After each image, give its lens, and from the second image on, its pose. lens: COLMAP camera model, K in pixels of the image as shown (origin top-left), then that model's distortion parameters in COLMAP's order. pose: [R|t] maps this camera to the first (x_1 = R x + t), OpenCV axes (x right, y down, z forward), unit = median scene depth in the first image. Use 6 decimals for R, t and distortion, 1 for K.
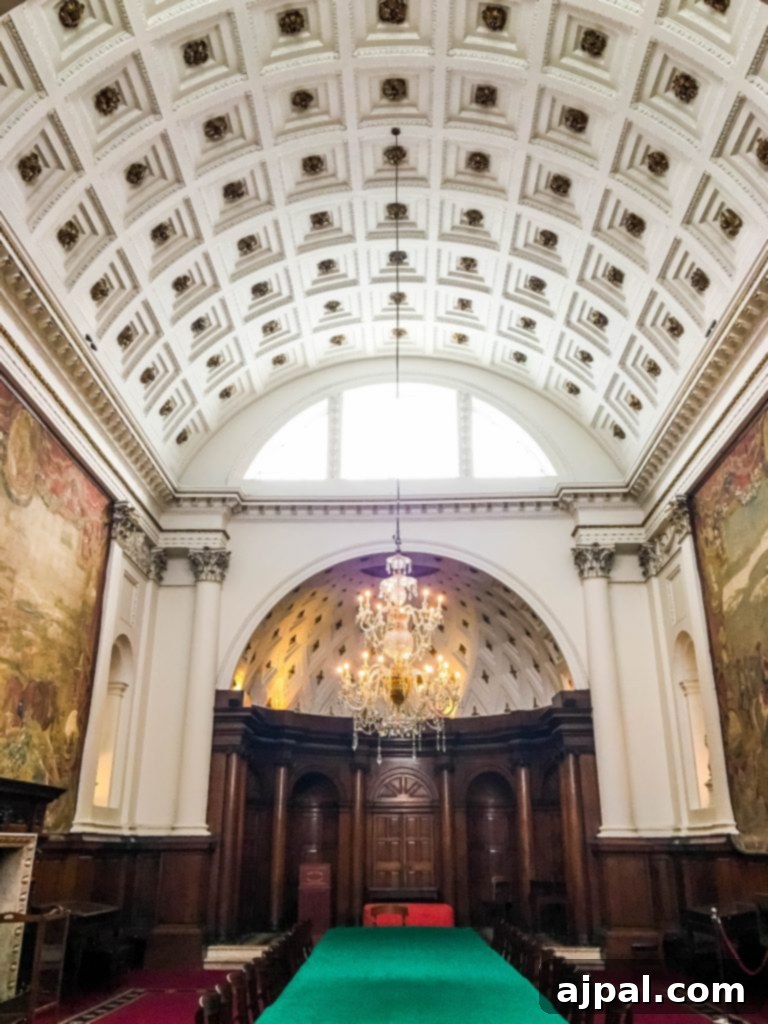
lens RADIAL K [[824.0, 0, 384.0], [0, 824.0, 512.0], [0, 0, 1]] dist [0.000991, 0.000593]
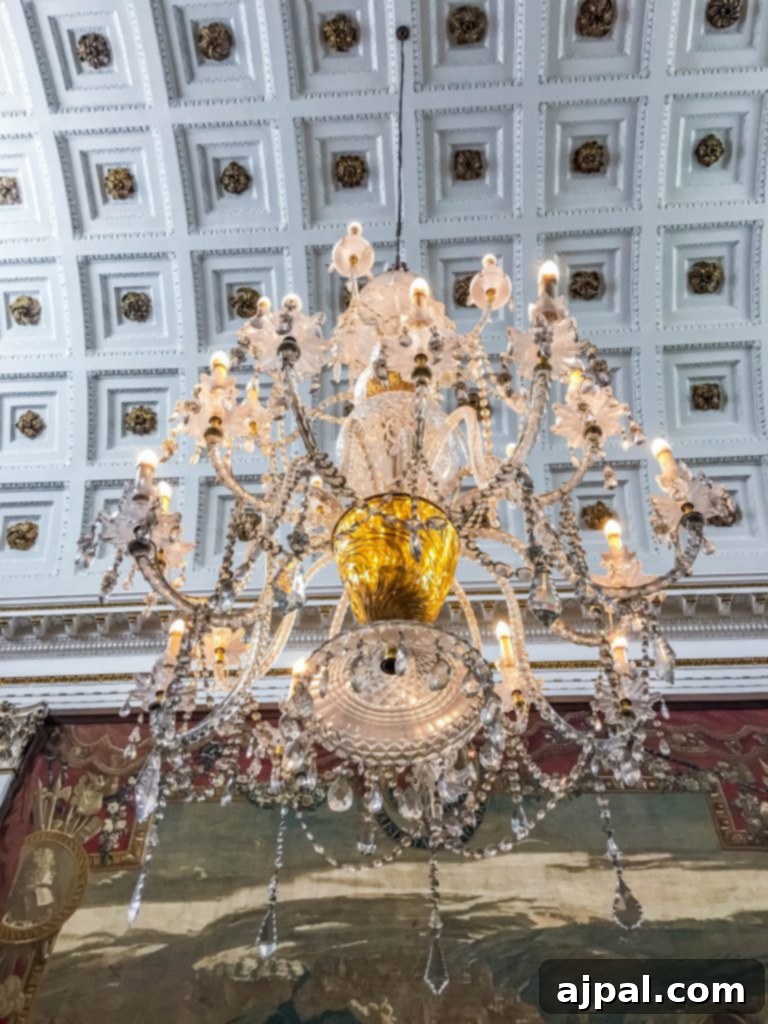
lens RADIAL K [[824.0, 0, 384.0], [0, 824.0, 512.0], [0, 0, 1]] dist [0.000991, 0.000593]
pose [[0.029527, 0.866677, 0.497995, 0.018849], [-0.383861, 0.469841, -0.794921, 0.253565], [-0.922919, -0.167689, 0.346557, 0.694472]]
